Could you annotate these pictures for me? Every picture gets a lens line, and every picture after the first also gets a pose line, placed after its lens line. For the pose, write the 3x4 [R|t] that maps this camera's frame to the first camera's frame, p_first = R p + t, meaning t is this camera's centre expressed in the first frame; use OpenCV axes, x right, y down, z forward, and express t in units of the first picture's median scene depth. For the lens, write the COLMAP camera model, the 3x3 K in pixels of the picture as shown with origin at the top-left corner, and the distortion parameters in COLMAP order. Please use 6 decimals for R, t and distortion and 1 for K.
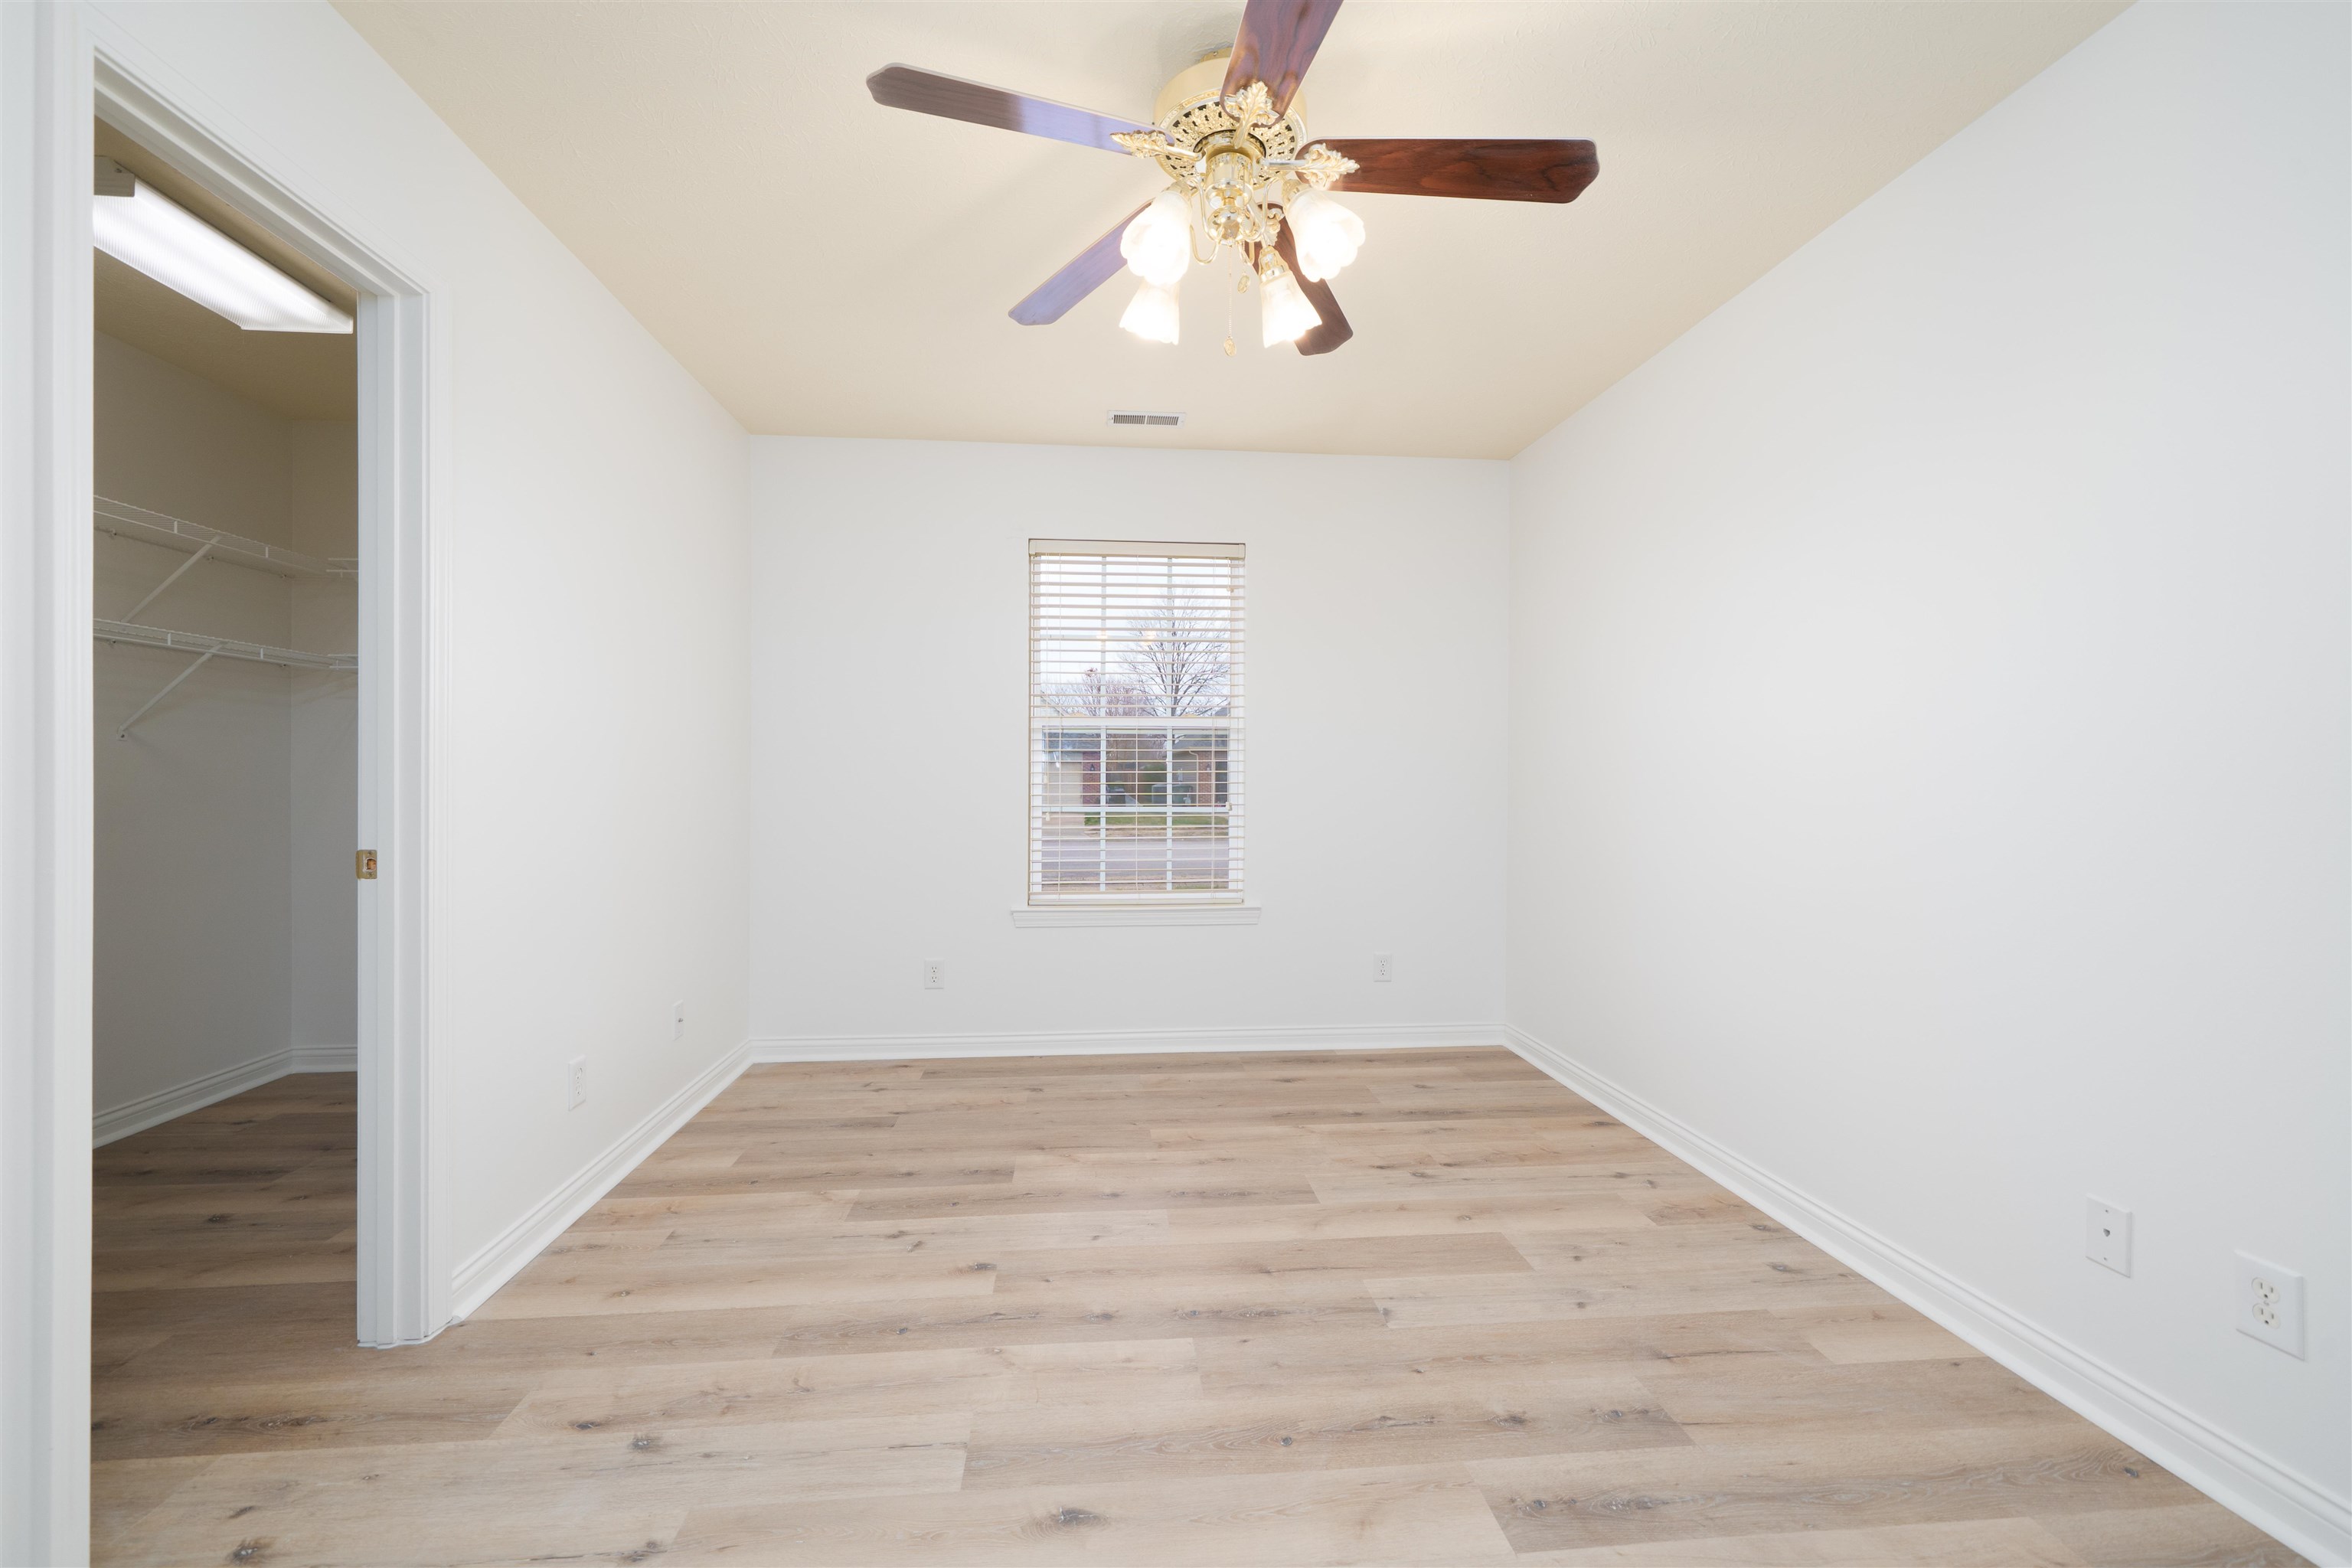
lens RADIAL K [[926.7, 0, 1188.5], [0, 926.7, 784.8], [0, 0, 1]] dist [-0.001316, -0.000396]
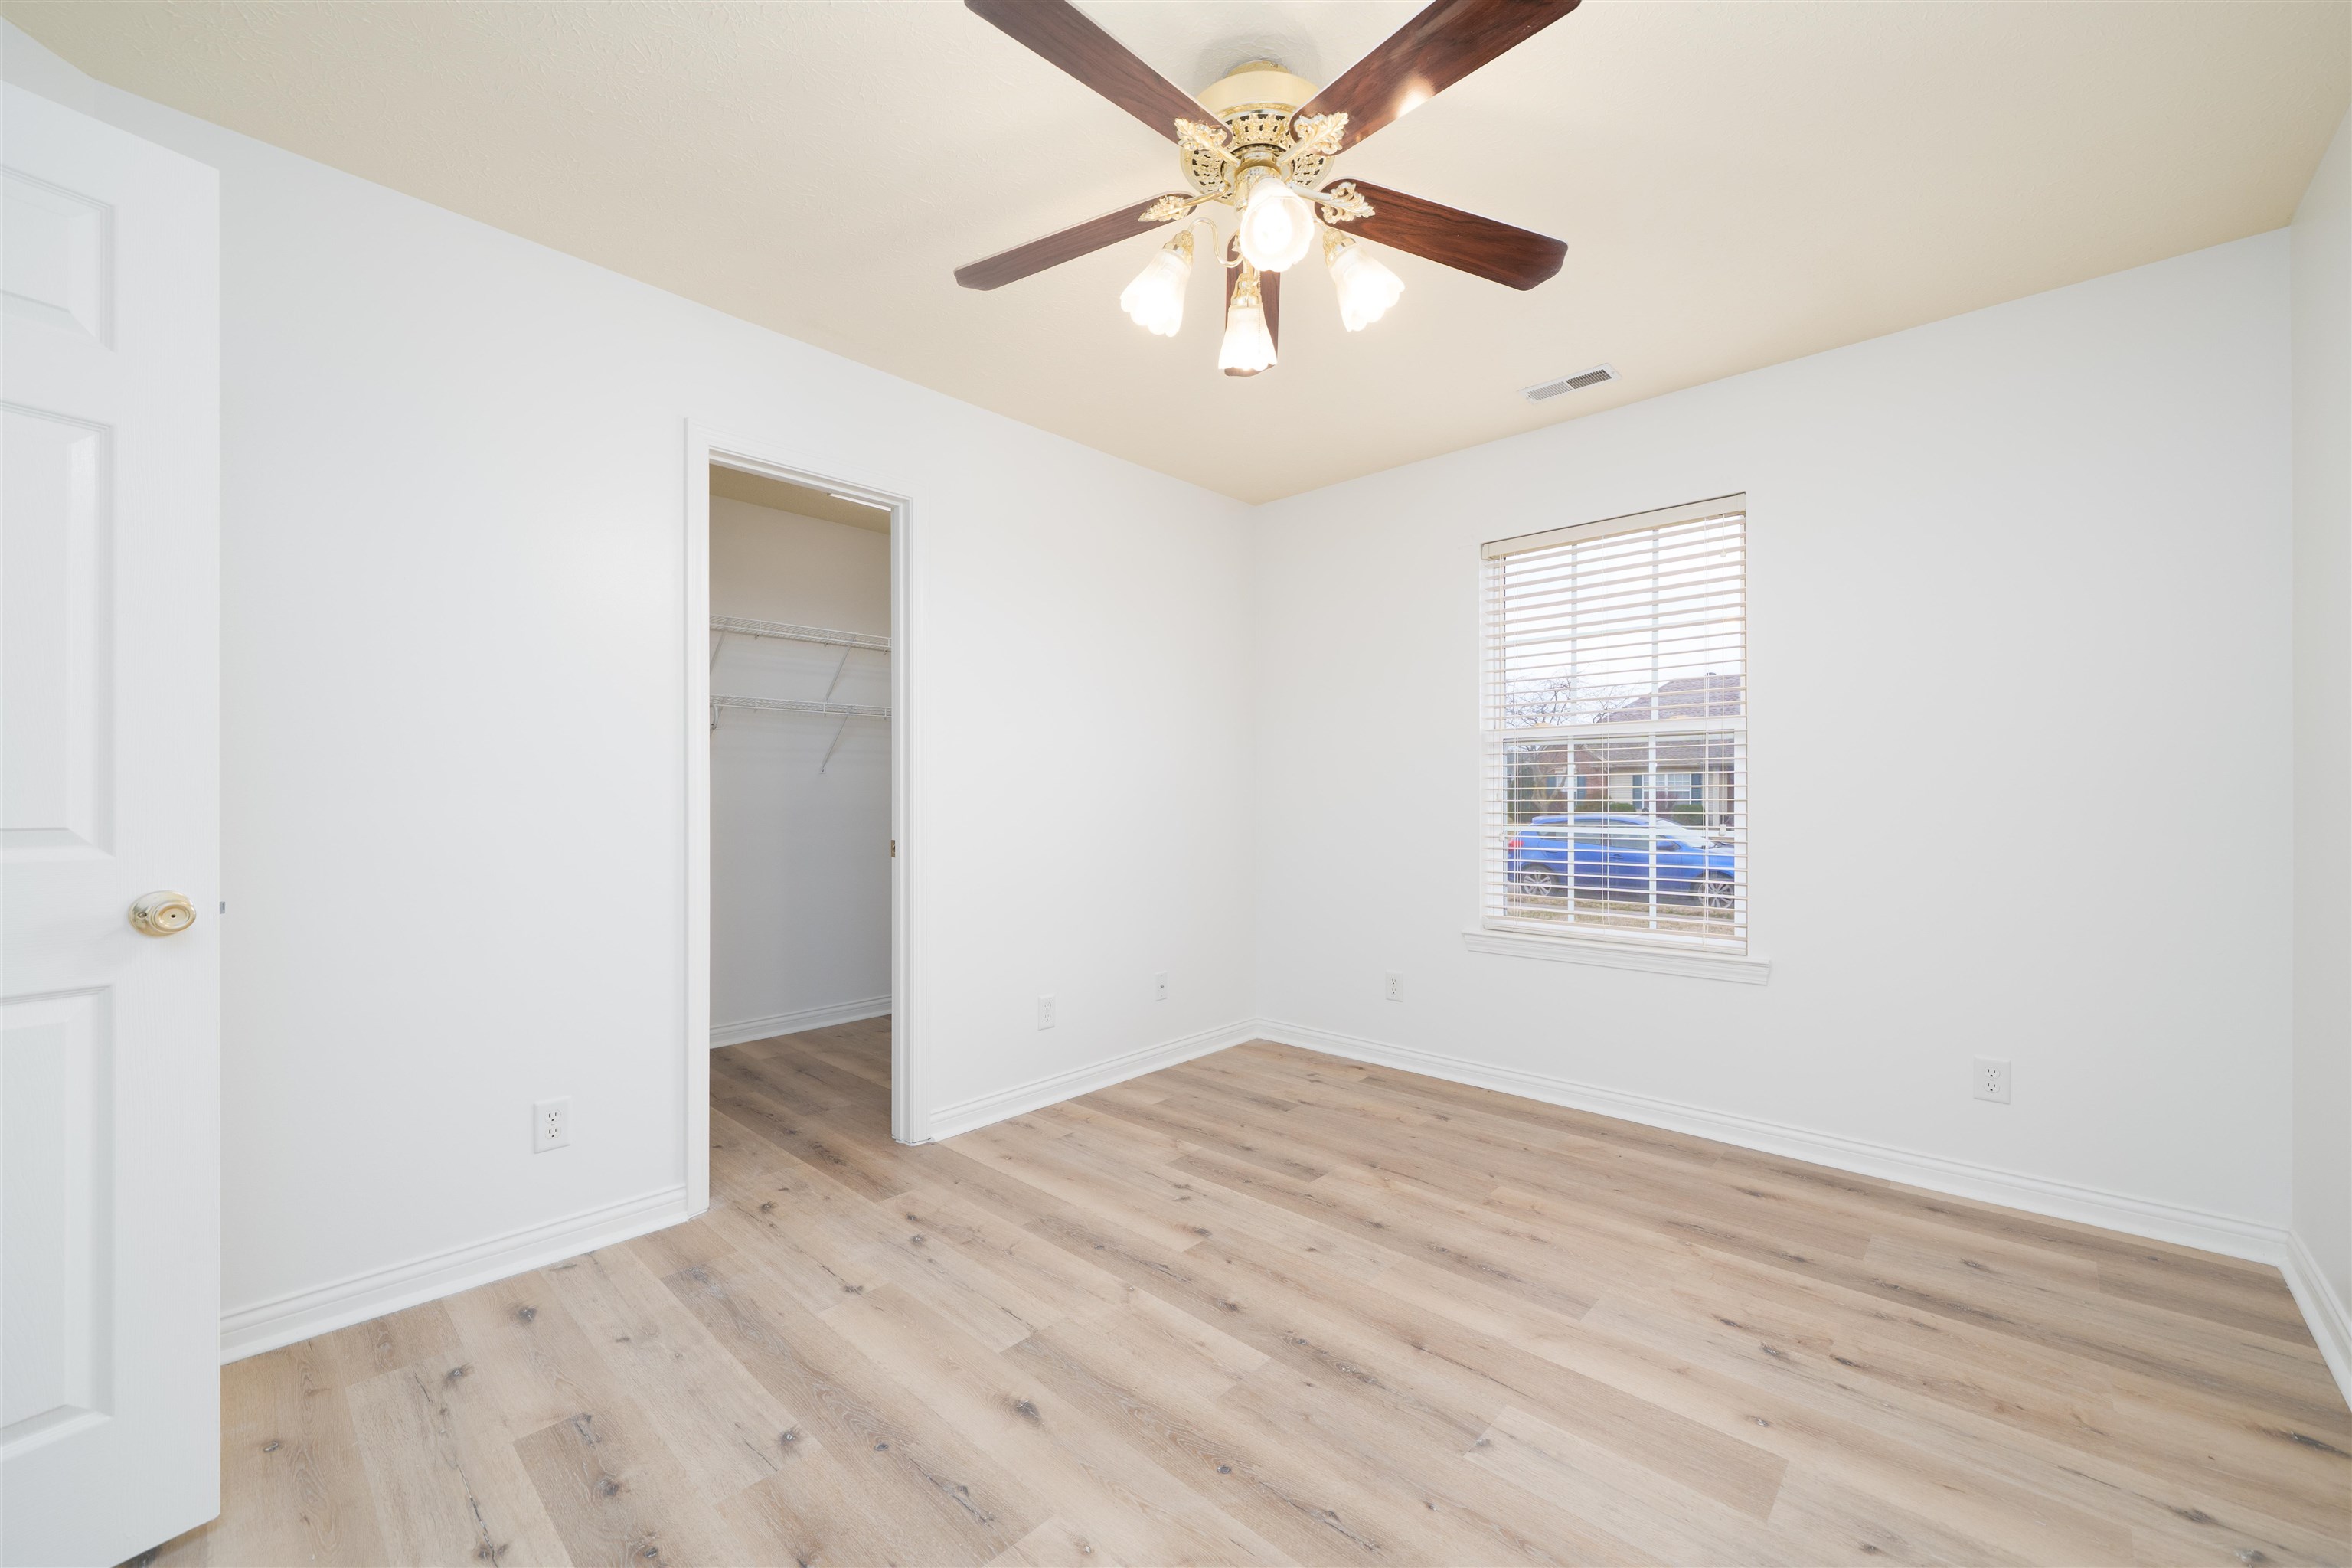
lens RADIAL K [[938.1, 0, 1167.7], [0, 938.1, 795.9], [0, 0, 1]] dist [0.000266, -0.000355]
pose [[0.657851, -0.003730, -0.753139, 0.570222], [-0.001705, 0.999978, -0.006442, 0.000787], [0.753147, 0.005522, 0.657830, 0.206521]]
